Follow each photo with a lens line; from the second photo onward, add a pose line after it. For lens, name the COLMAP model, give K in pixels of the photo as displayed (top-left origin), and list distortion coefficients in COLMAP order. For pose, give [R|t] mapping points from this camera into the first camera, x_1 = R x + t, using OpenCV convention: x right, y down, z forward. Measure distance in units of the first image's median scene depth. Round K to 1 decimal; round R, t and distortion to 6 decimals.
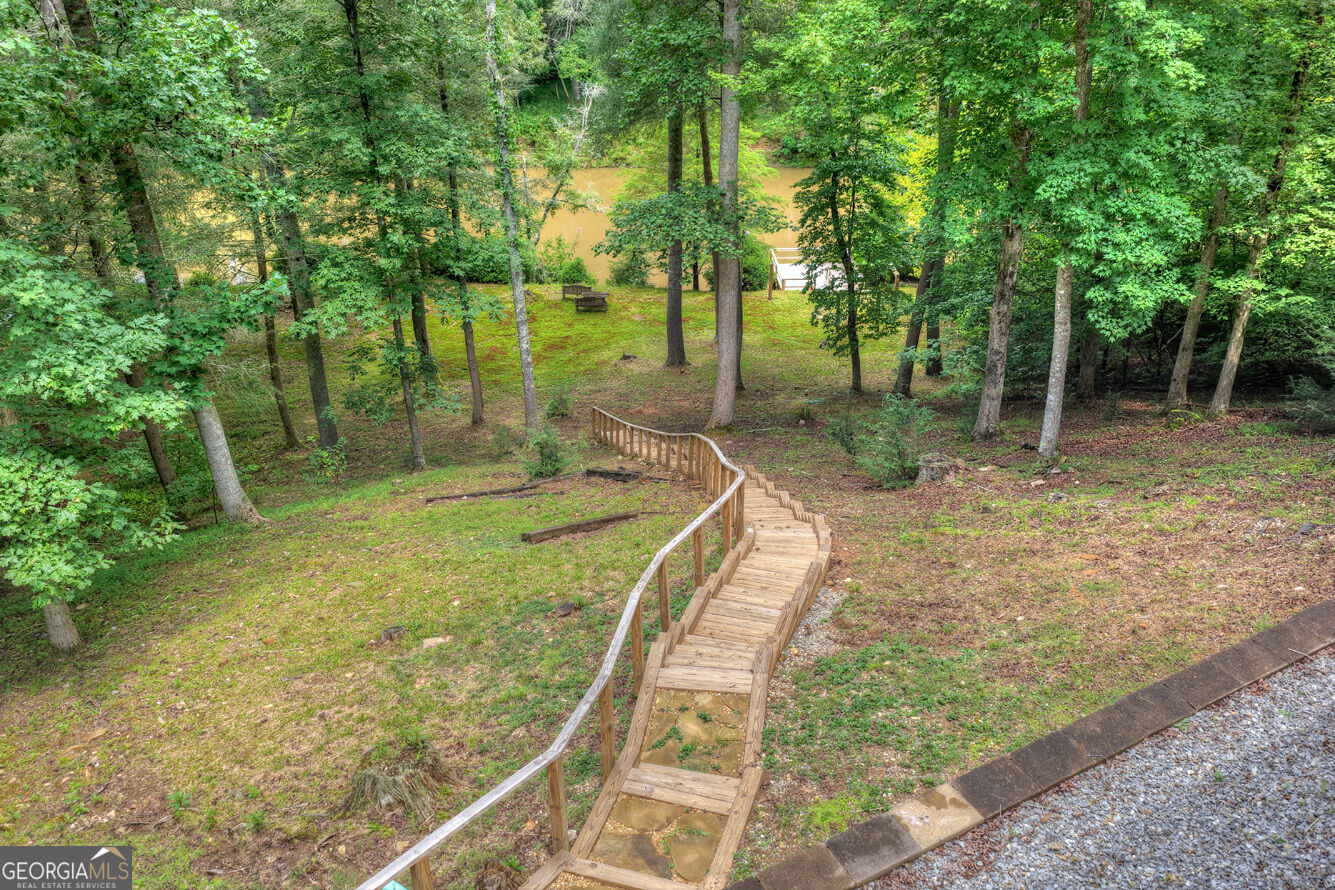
lens RADIAL K [[1088.8, 0, 669.4], [0, 1088.8, 446.1], [0, 0, 1]] dist [0.014953, 0.006987]
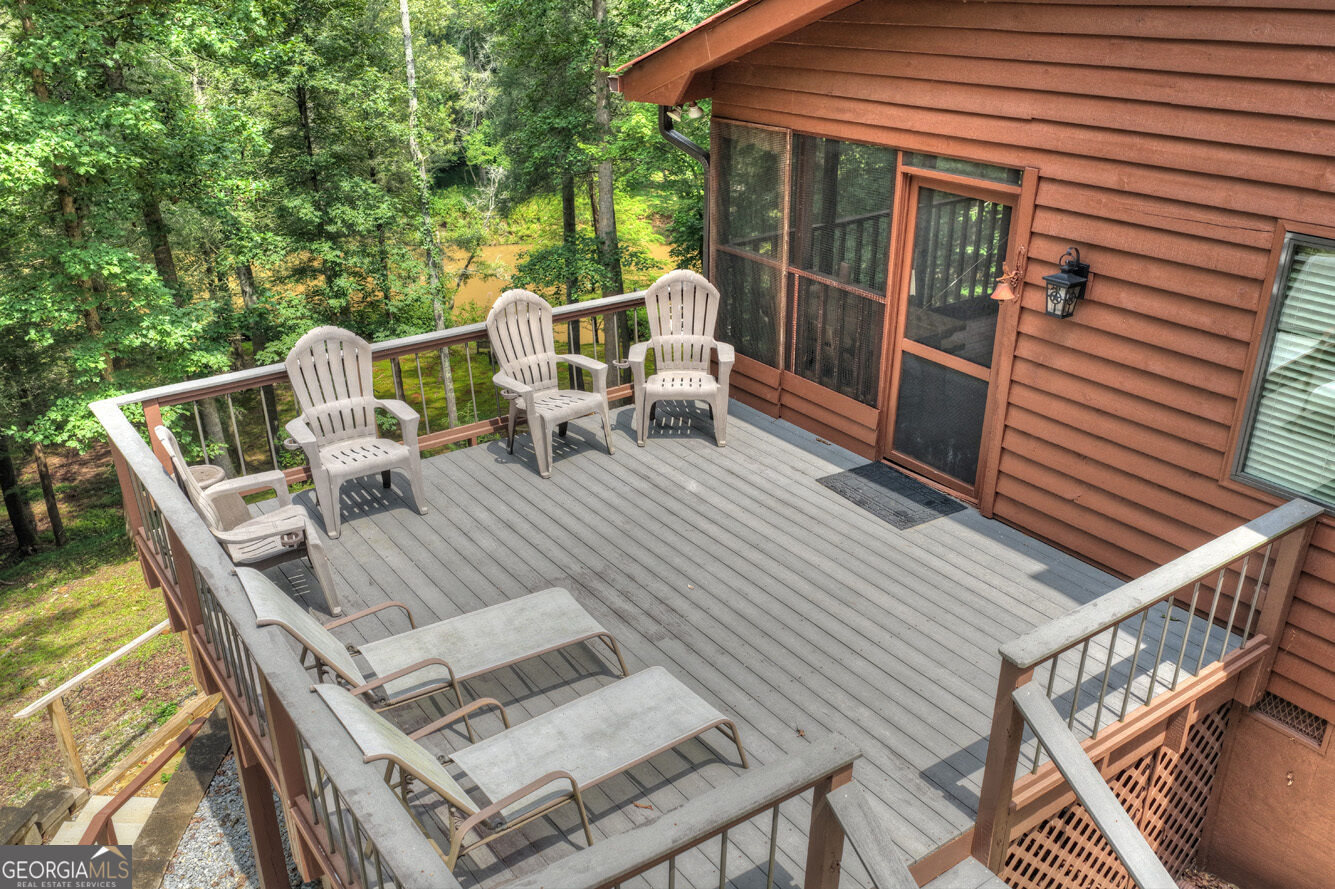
lens RADIAL K [[1088.8, 0, 666.2], [0, 1088.8, 447.0], [0, 0, 1]] dist [0.014953, 0.006987]
pose [[0.996504, -0.039993, 0.073348, 0.018399], [0.045287, 0.996376, -0.071994, 0.092641], [-0.070203, 0.075064, 0.994705, -0.228222]]
